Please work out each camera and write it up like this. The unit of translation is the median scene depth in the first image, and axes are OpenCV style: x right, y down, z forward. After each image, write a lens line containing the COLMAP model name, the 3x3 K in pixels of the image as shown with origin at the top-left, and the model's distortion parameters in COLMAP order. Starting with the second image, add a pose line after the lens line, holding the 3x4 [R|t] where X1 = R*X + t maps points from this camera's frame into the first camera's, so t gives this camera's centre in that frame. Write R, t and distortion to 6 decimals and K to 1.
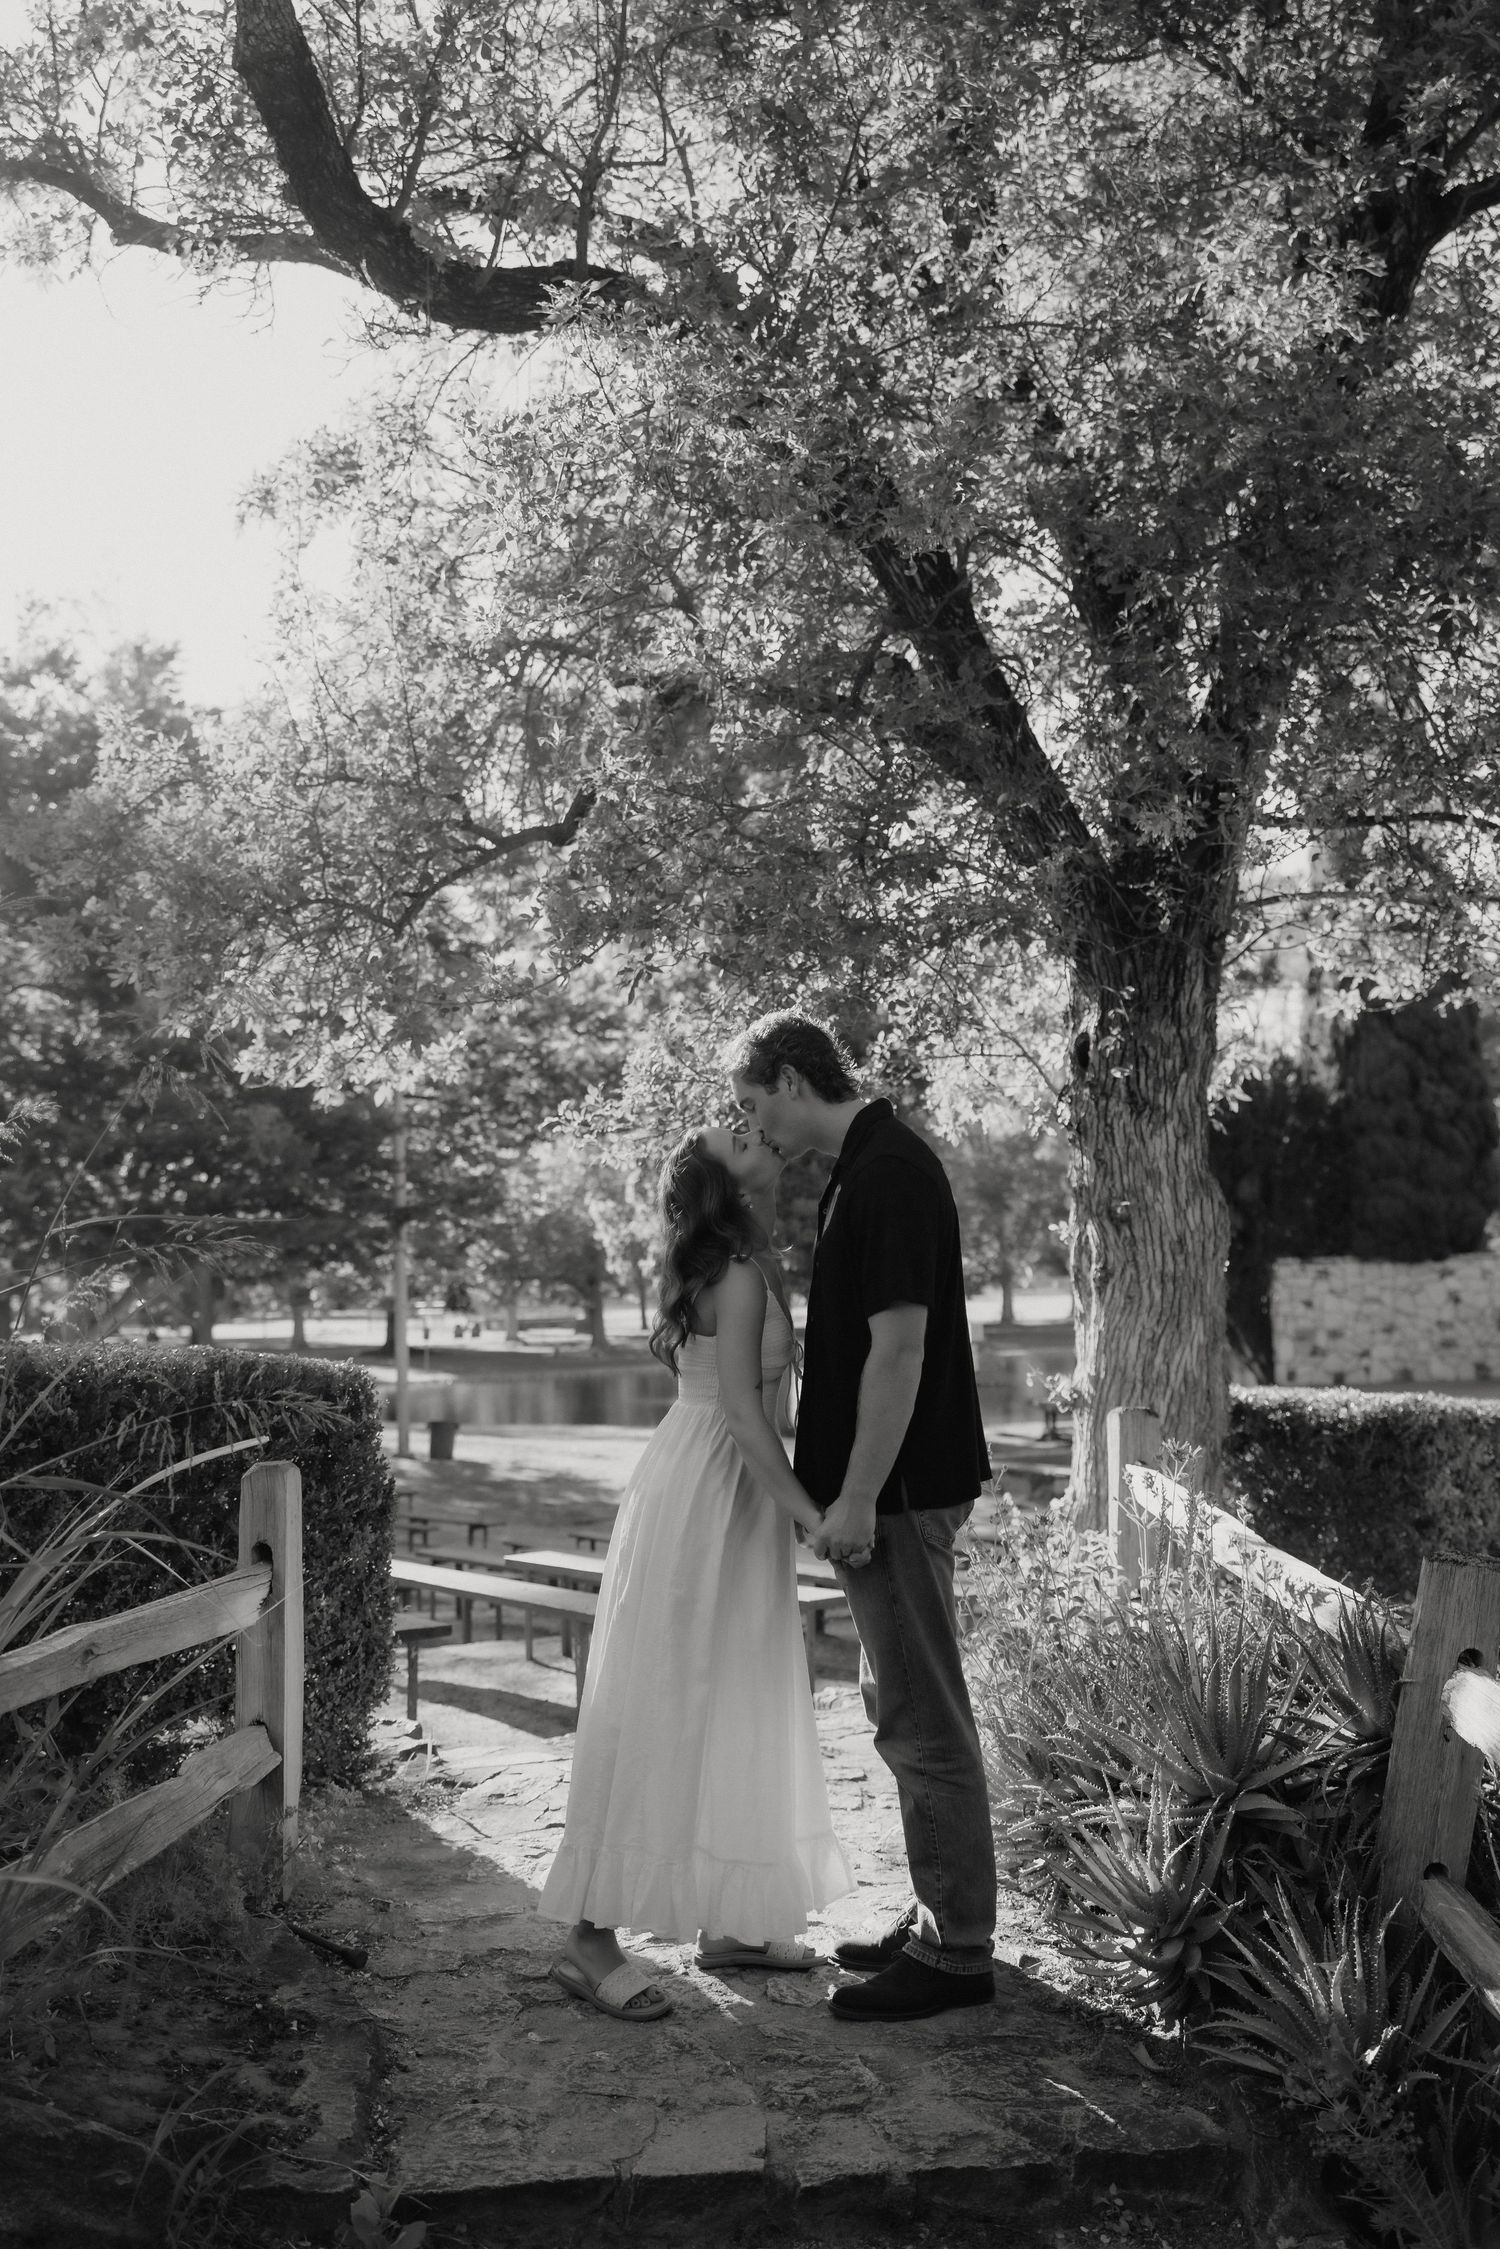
lens RADIAL K [[2037.1, 0, 763.2], [0, 2037.1, 1132.9], [0, 0, 1]] dist [0.013956, -0.012708]
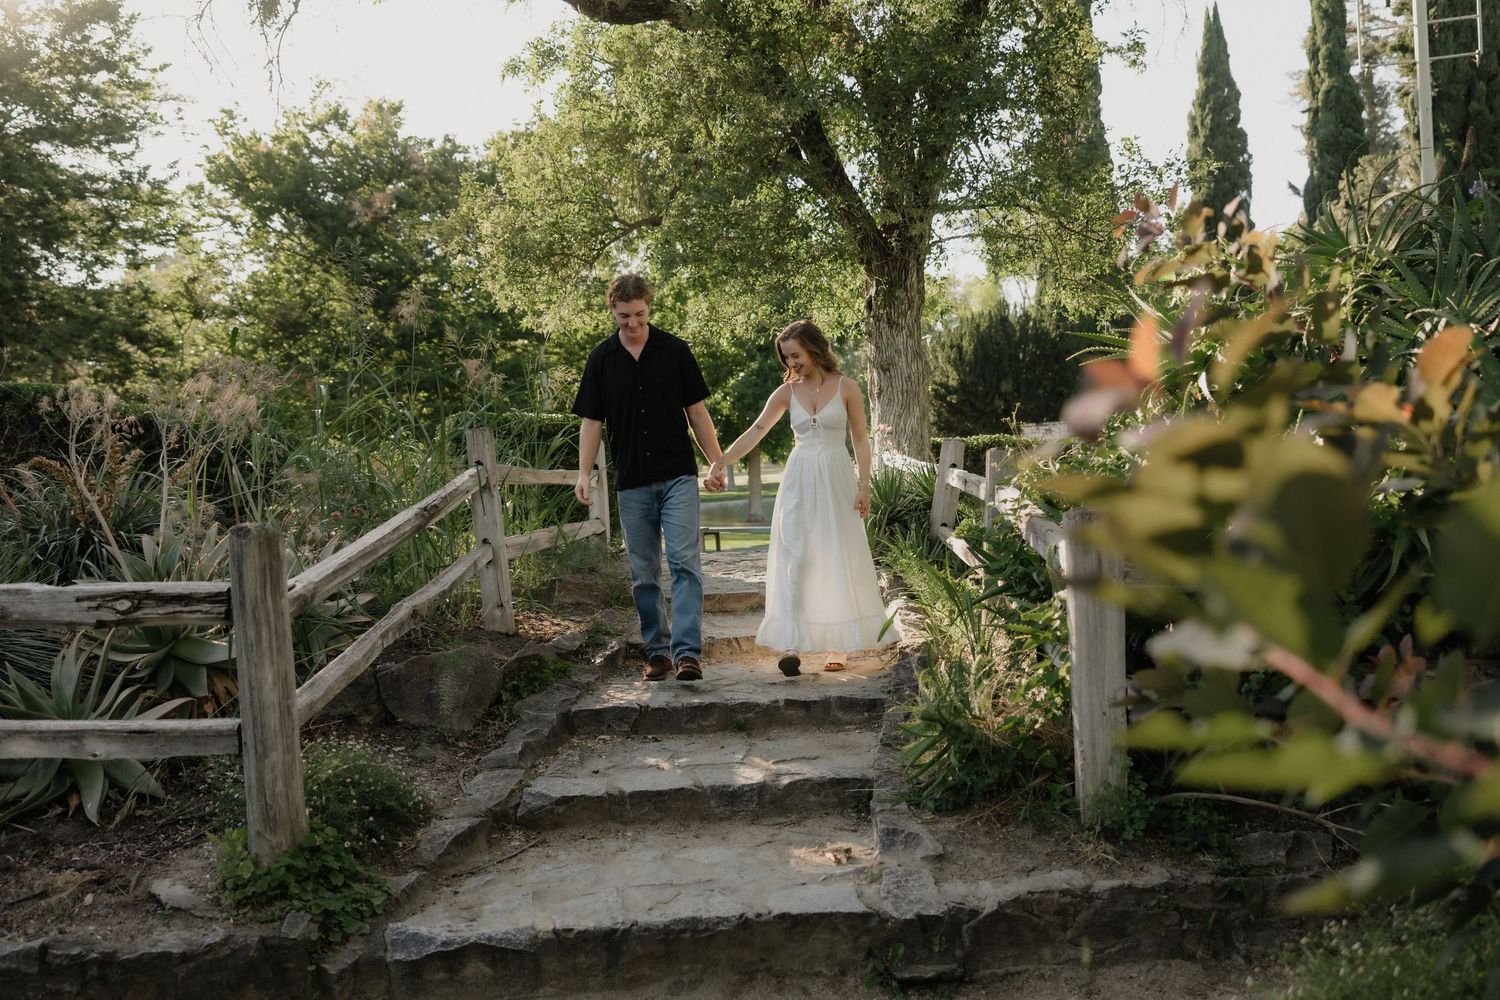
lens RADIAL K [[1076.8, 0, 774.1], [0, 1076.8, 516.0], [0, 0, 1]] dist [-0.033058, -0.001011]
pose [[0.998814, -0.042424, 0.023885, -0.005199], [0.038609, 0.989080, 0.142233, 0.027144], [-0.029658, -0.141142, 0.989545, -0.359528]]
